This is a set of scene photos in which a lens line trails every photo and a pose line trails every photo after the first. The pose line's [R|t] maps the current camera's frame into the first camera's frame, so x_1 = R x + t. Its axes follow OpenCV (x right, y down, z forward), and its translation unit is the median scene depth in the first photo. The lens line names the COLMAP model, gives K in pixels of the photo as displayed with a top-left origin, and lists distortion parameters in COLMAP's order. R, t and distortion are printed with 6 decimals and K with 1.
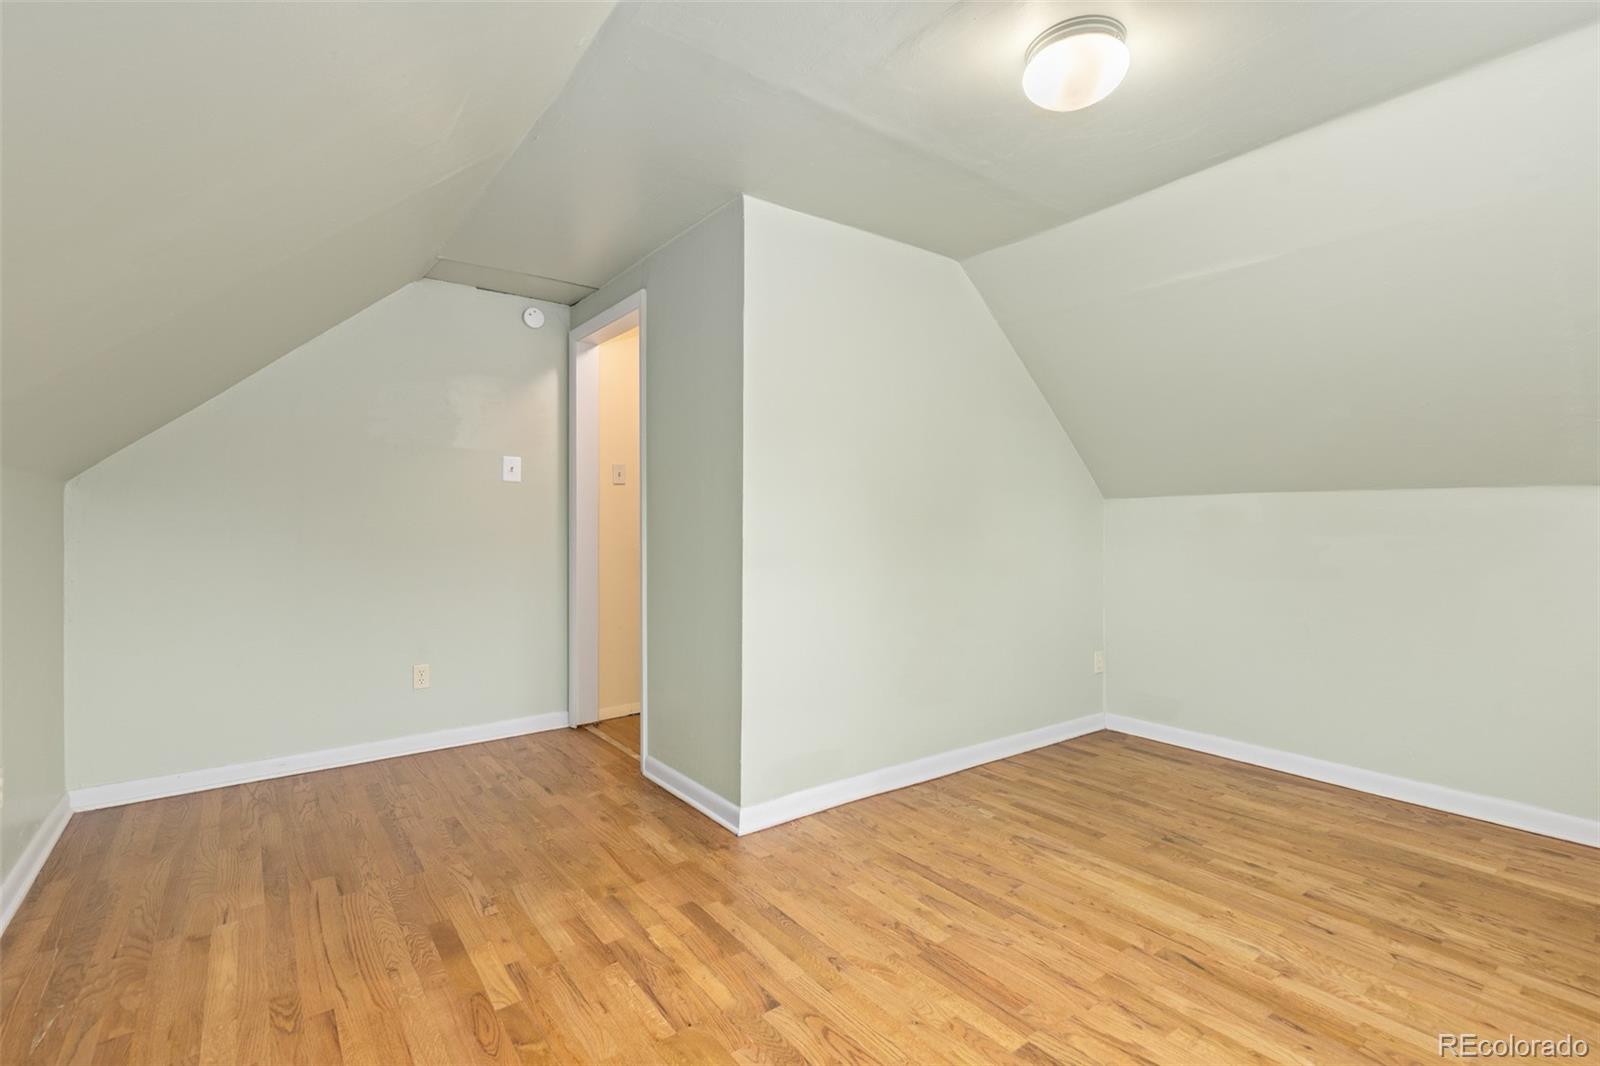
lens RADIAL K [[728.6, 0, 792.0], [0, 728.6, 527.4], [0, 0, 1]] dist [0.011815, -0.002950]
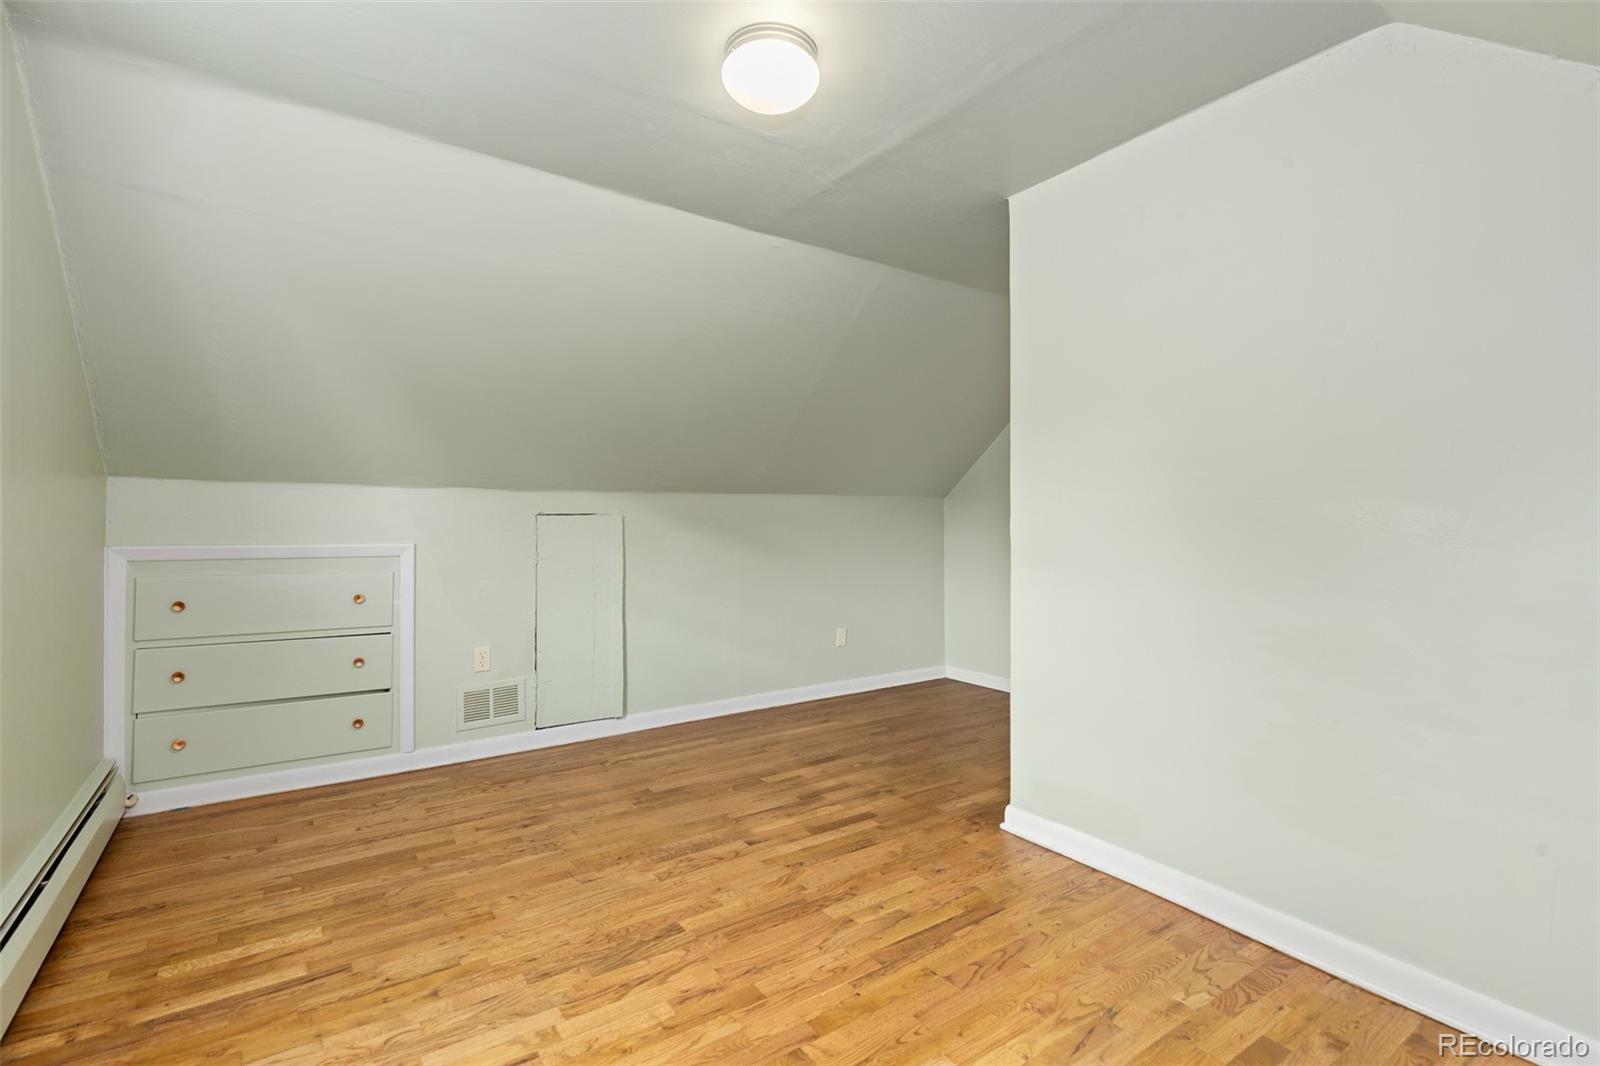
lens RADIAL K [[728.6, 0, 801.1], [0, 728.6, 523.0], [0, 0, 1]] dist [0.011815, -0.002950]
pose [[-0.030085, -0.001731, -0.999546, 1.055499], [-0.006677, 0.999977, -0.001531, -0.001034], [0.999525, 0.006628, -0.030096, 0.823179]]
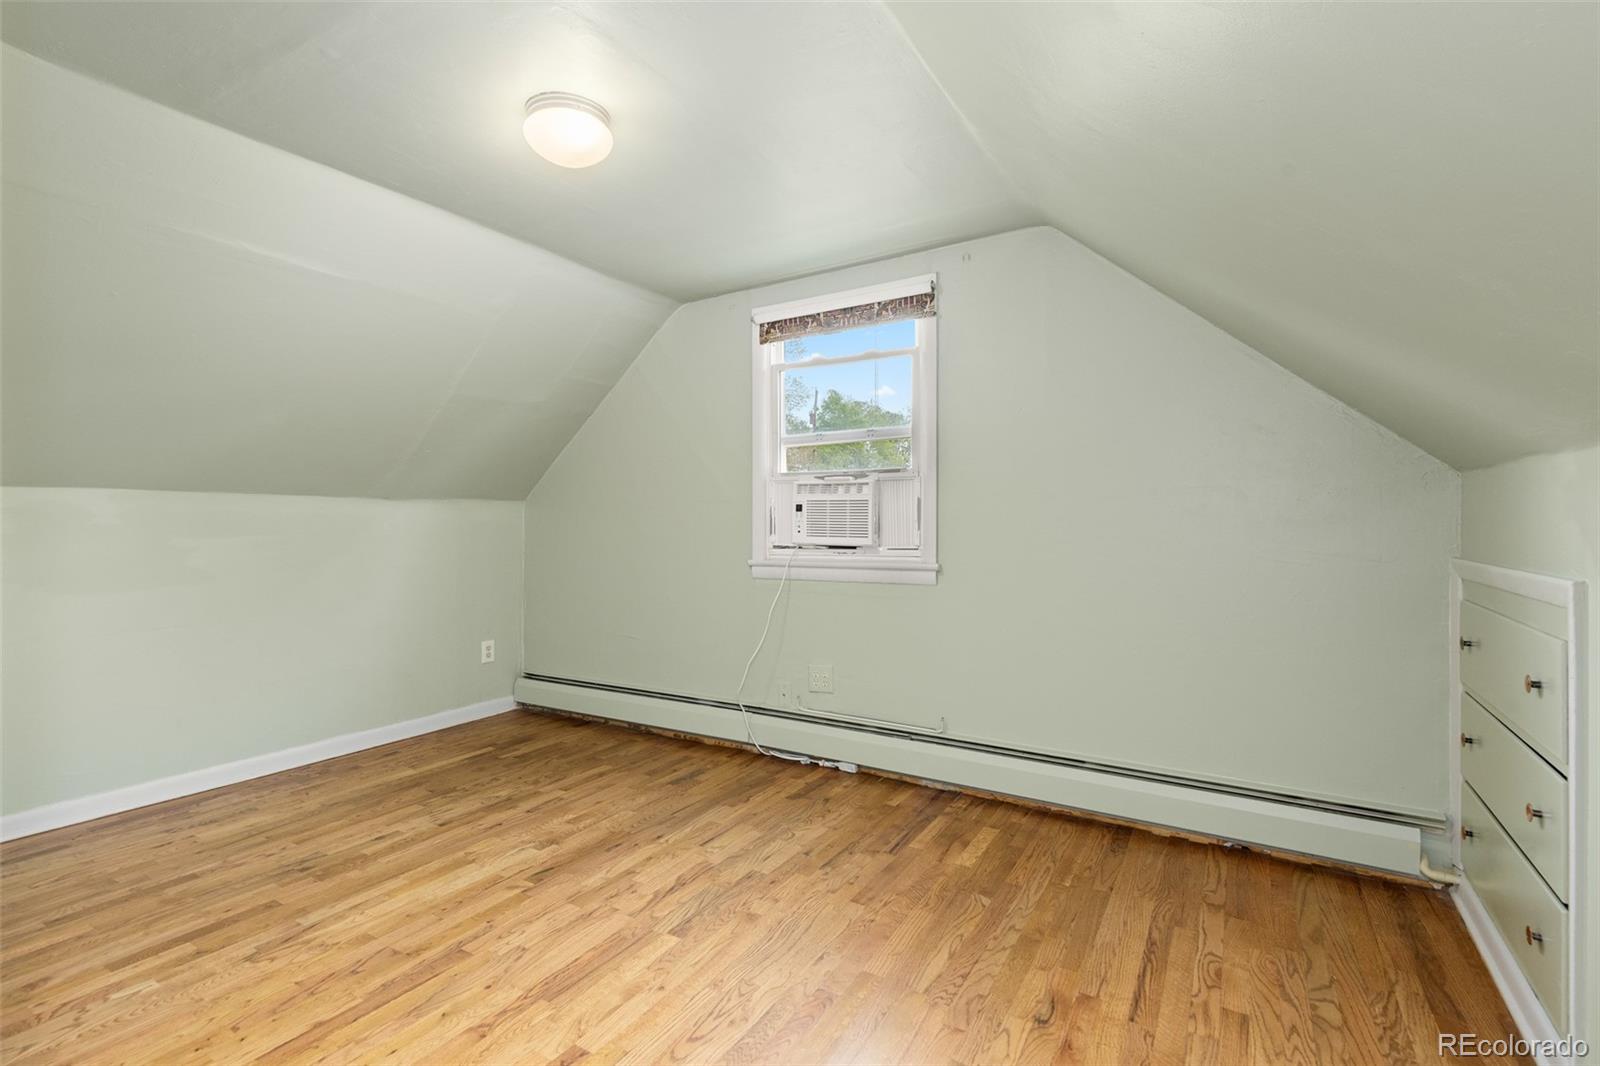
lens RADIAL K [[728.6, 0, 793.2], [0, 728.6, 533.7], [0, 0, 1]] dist [0.011815, -0.002950]
pose [[-0.367741, -0.011208, 0.929861, -0.626871], [0.004102, 0.999898, 0.013675, -0.007730], [-0.929919, 0.008843, -0.367658, 0.840299]]
